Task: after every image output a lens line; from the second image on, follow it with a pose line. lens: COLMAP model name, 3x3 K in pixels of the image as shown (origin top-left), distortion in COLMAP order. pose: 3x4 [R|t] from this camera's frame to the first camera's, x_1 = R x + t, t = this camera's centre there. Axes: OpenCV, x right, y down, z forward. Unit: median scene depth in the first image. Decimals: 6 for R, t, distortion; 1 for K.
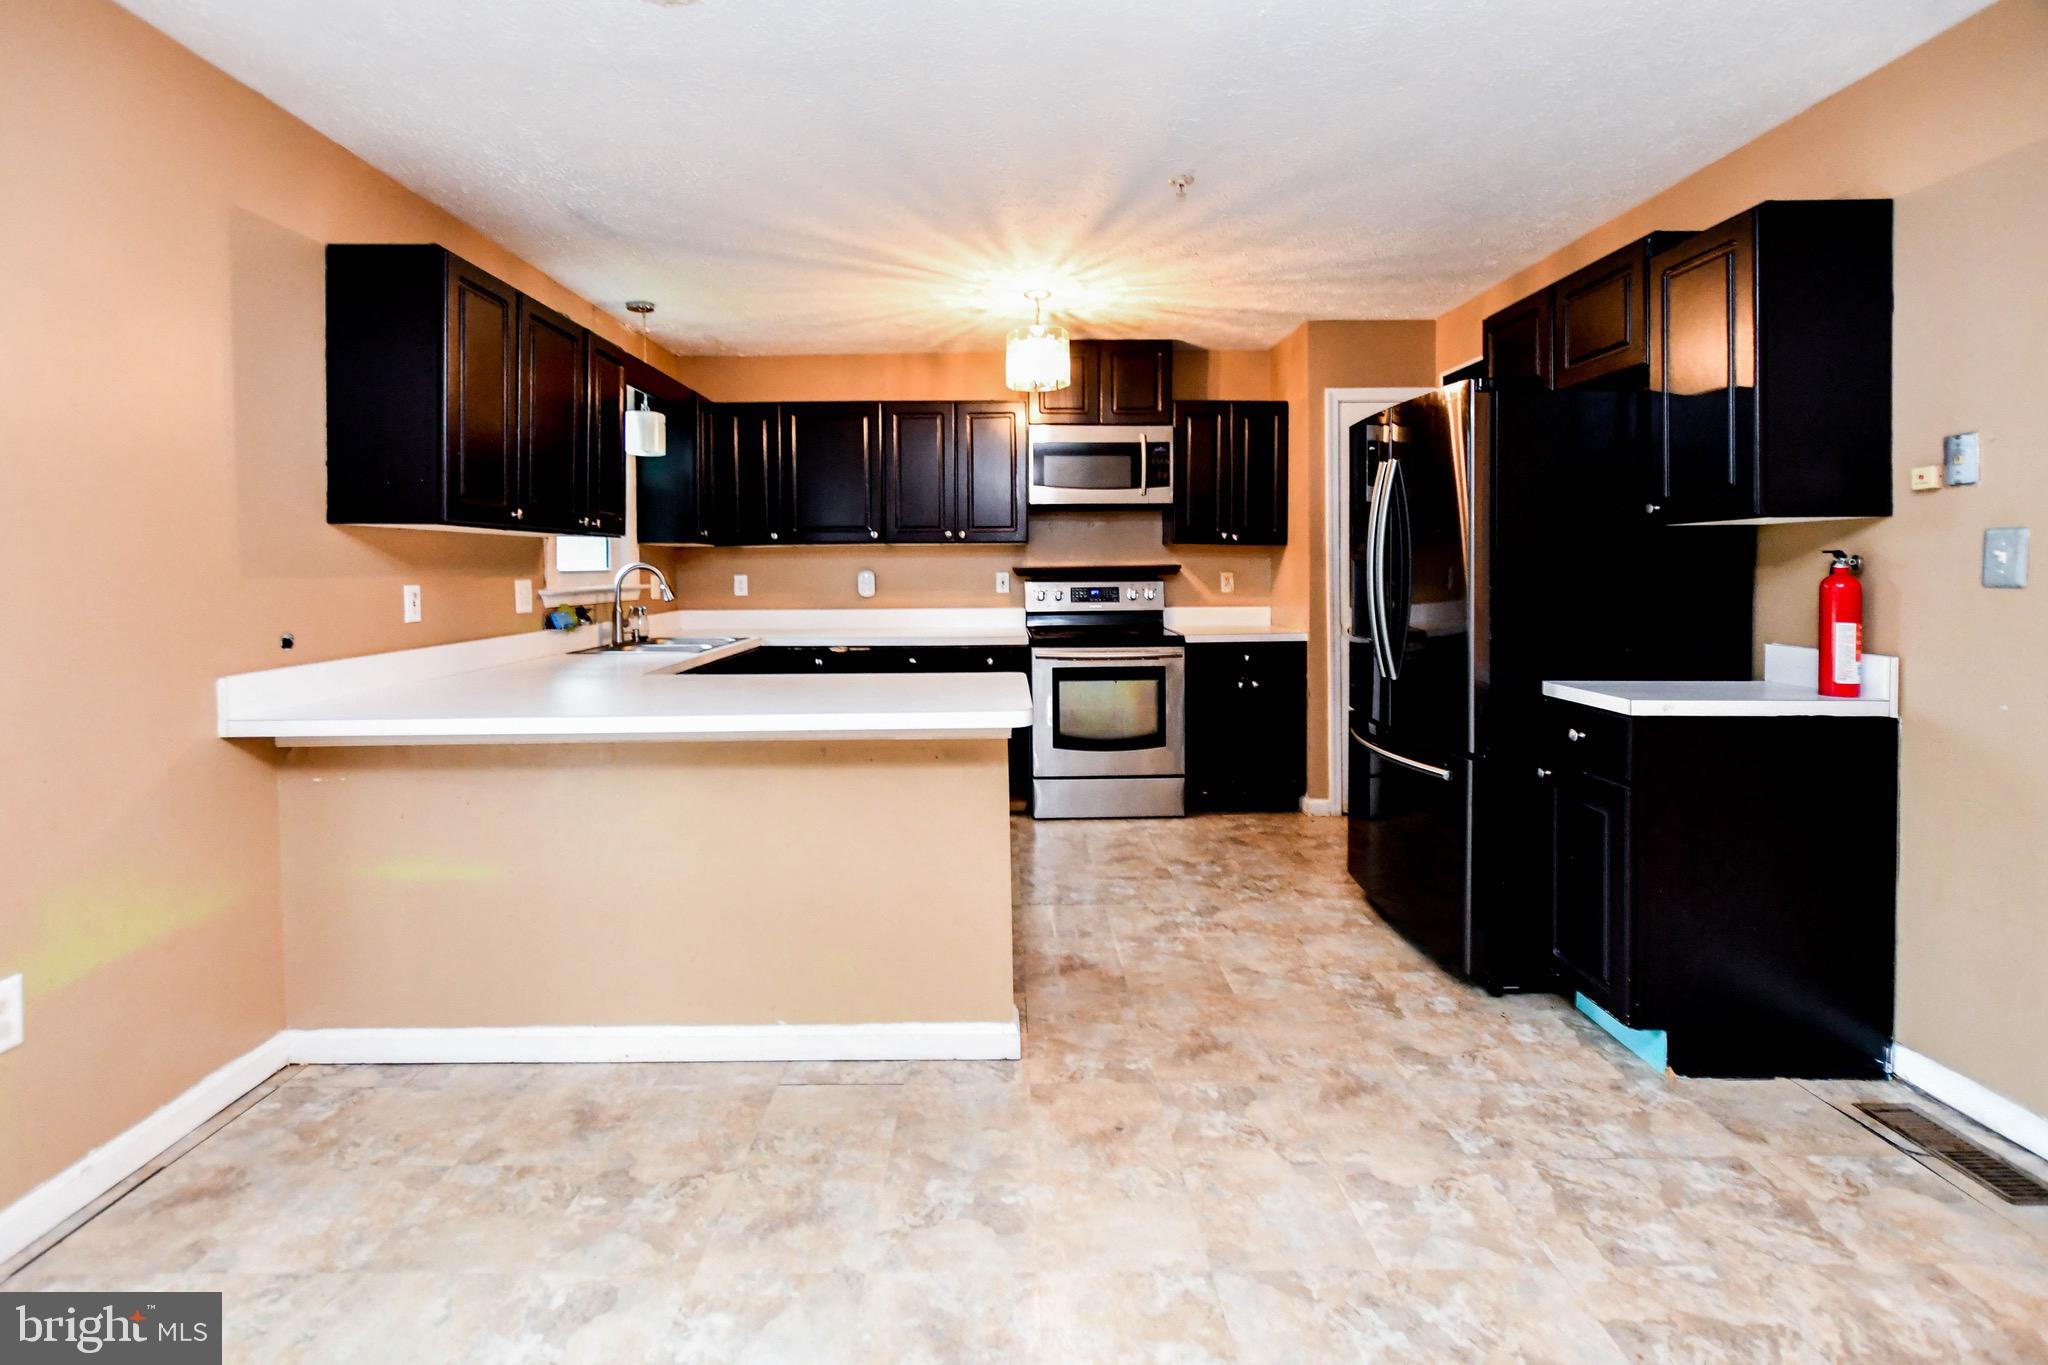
lens RADIAL K [[941.5, 0, 993.0], [0, 941.5, 577.5], [0, 0, 1]] dist [-0.007391, 0.001666]
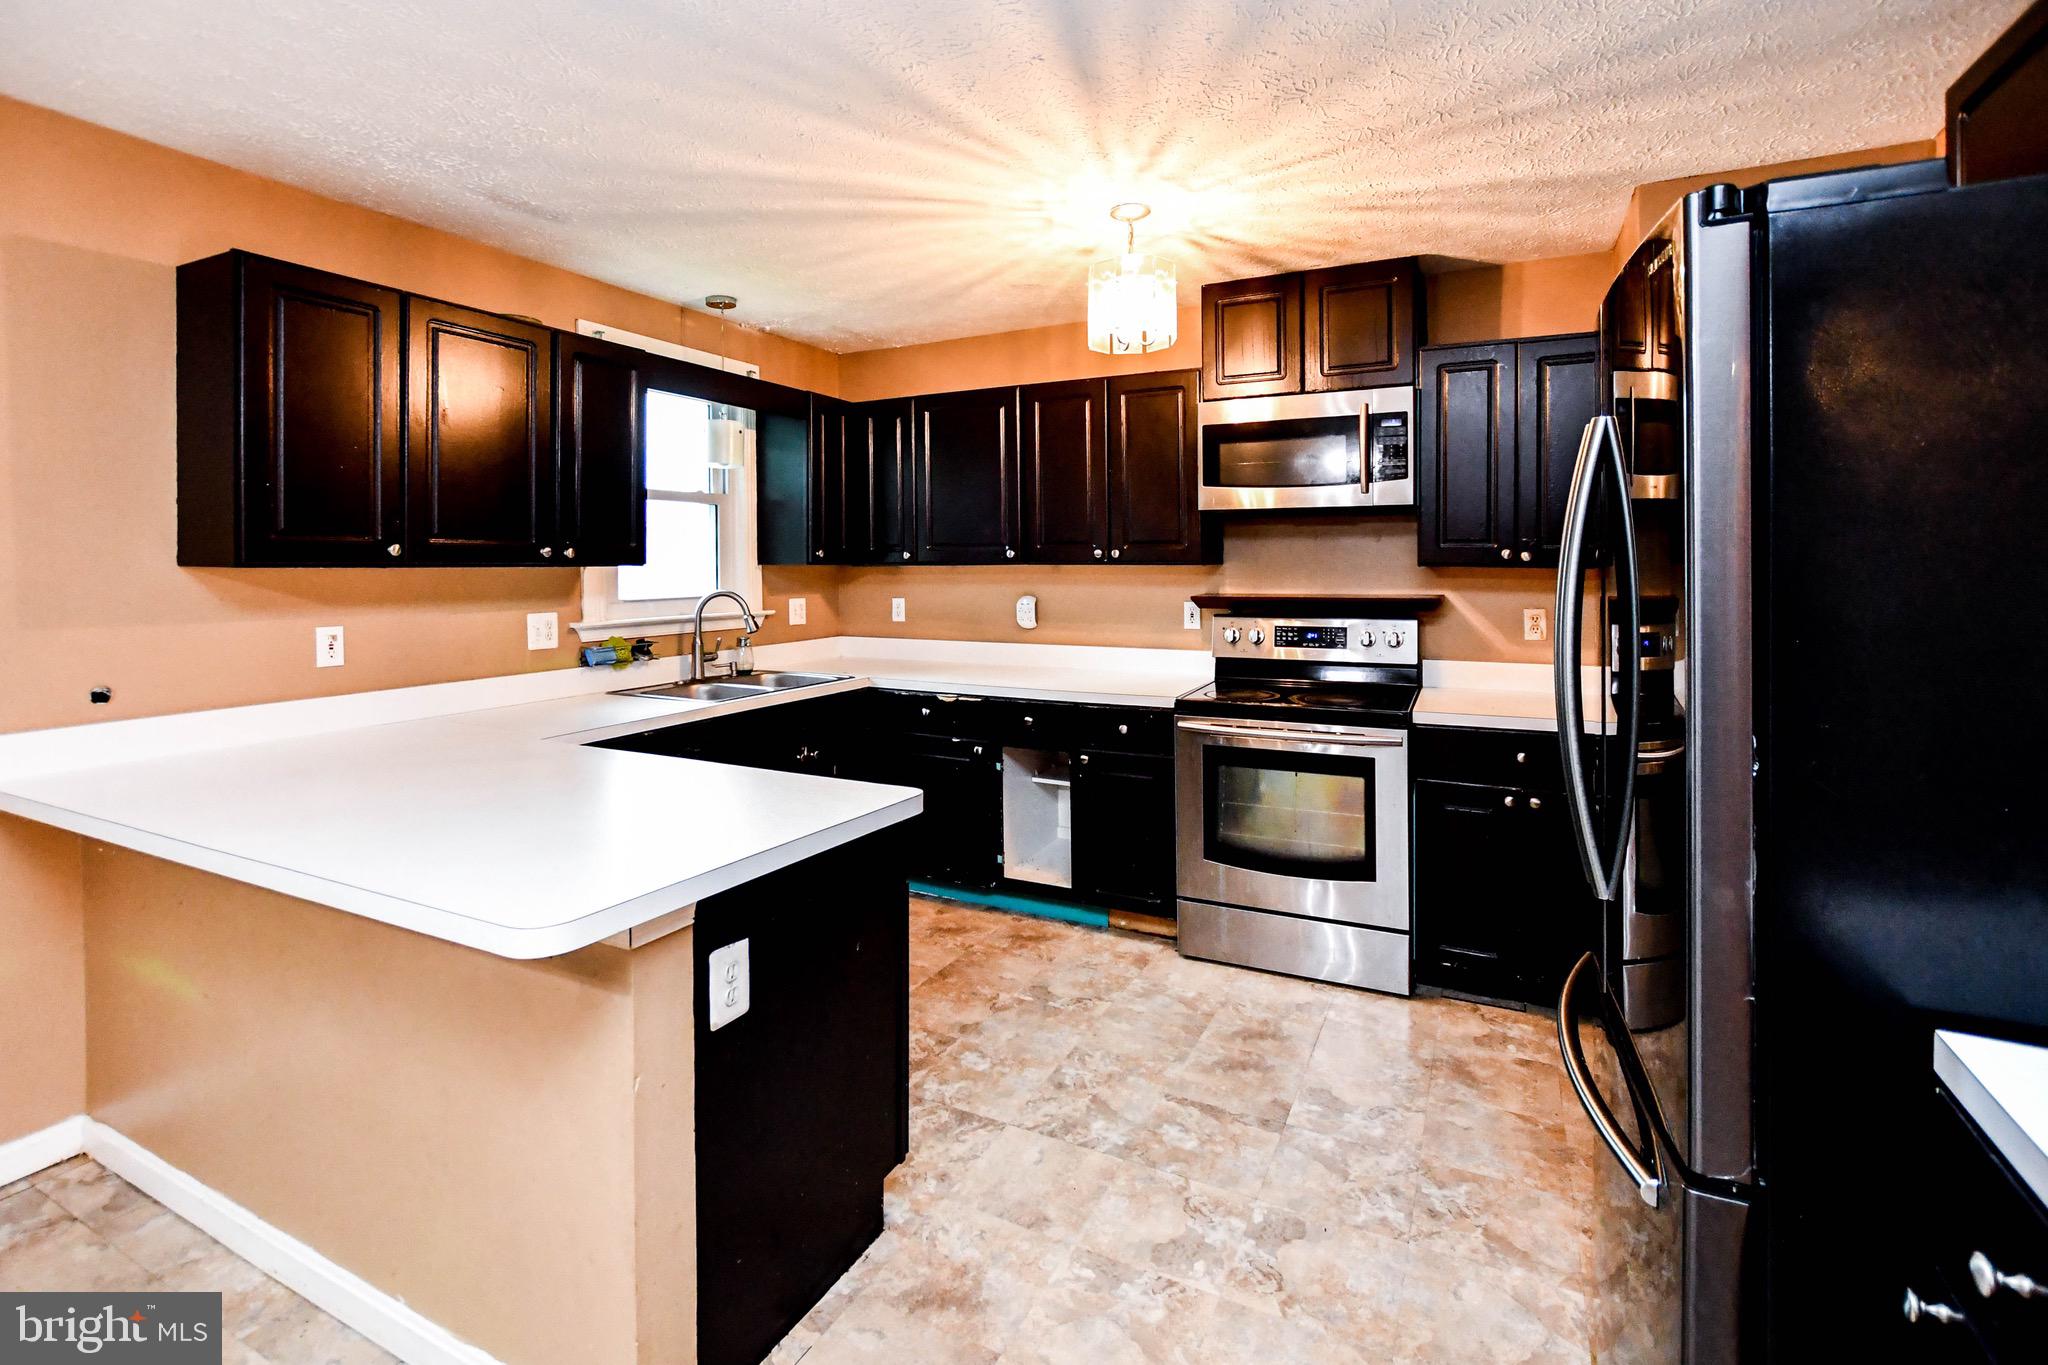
lens RADIAL K [[941.5, 0, 1004.5], [0, 941.5, 565.2], [0, 0, 1]] dist [-0.007391, 0.001666]
pose [[0.890203, 0.003870, -0.455548, 0.315327], [-0.007466, 0.999954, -0.006096, -0.041435], [0.455504, 0.008828, 0.890190, 0.387795]]
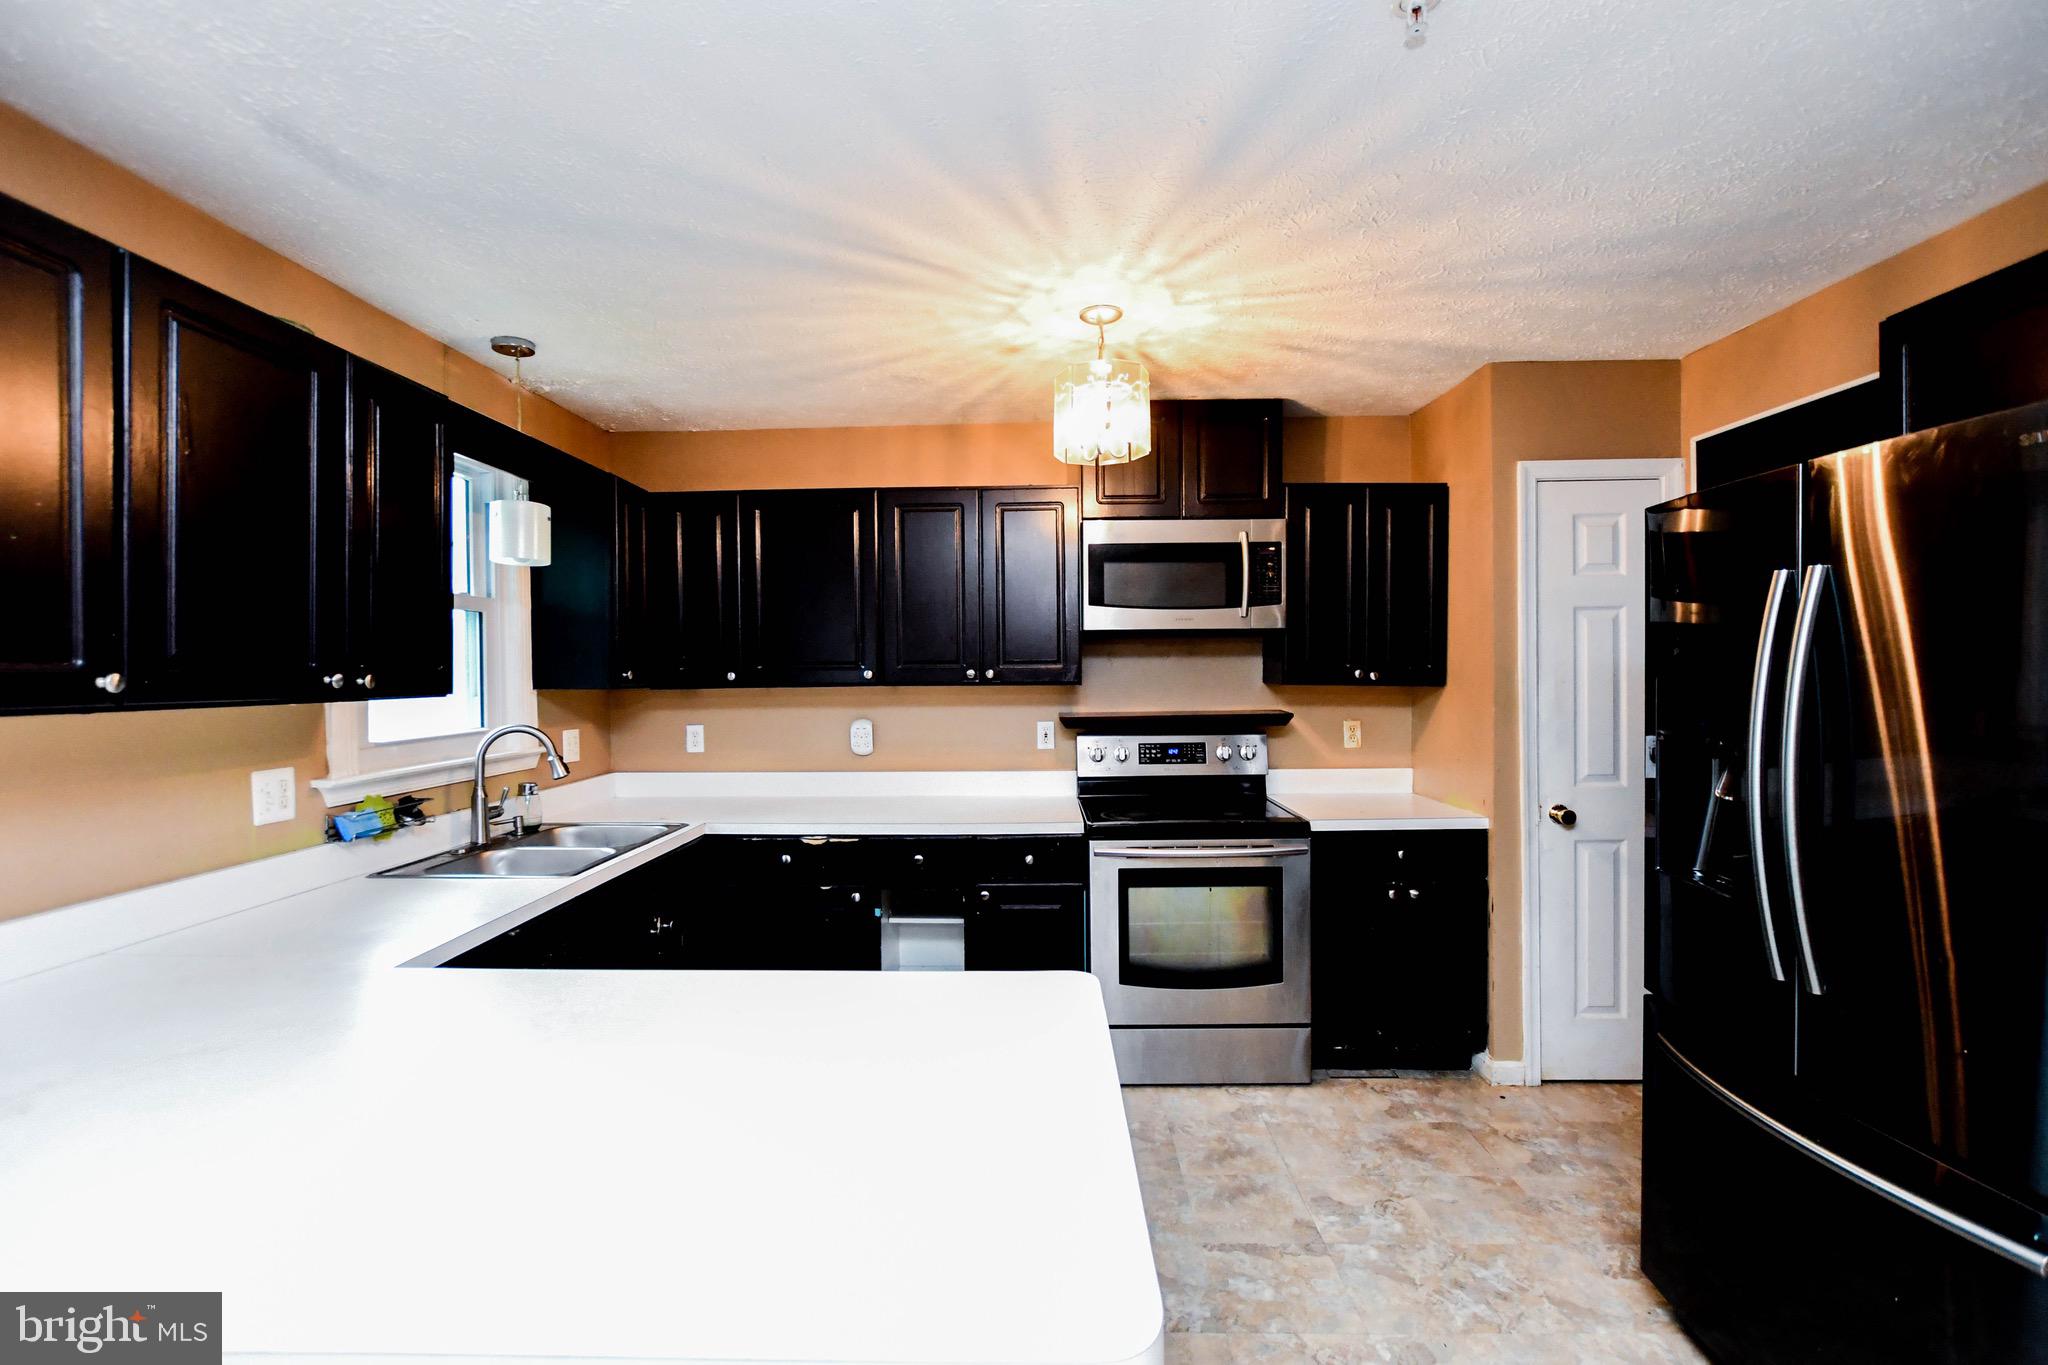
lens RADIAL K [[904.2, 0, 1005.3], [0, 904.2, 678.0], [0, 0, 1]] dist [-0.006296, -0.000326]
pose [[0.999606, -0.002536, -0.027944, -0.002067], [0.002437, 0.999991, -0.003599, -0.053433], [0.027953, 0.003530, 0.999603, 0.419792]]
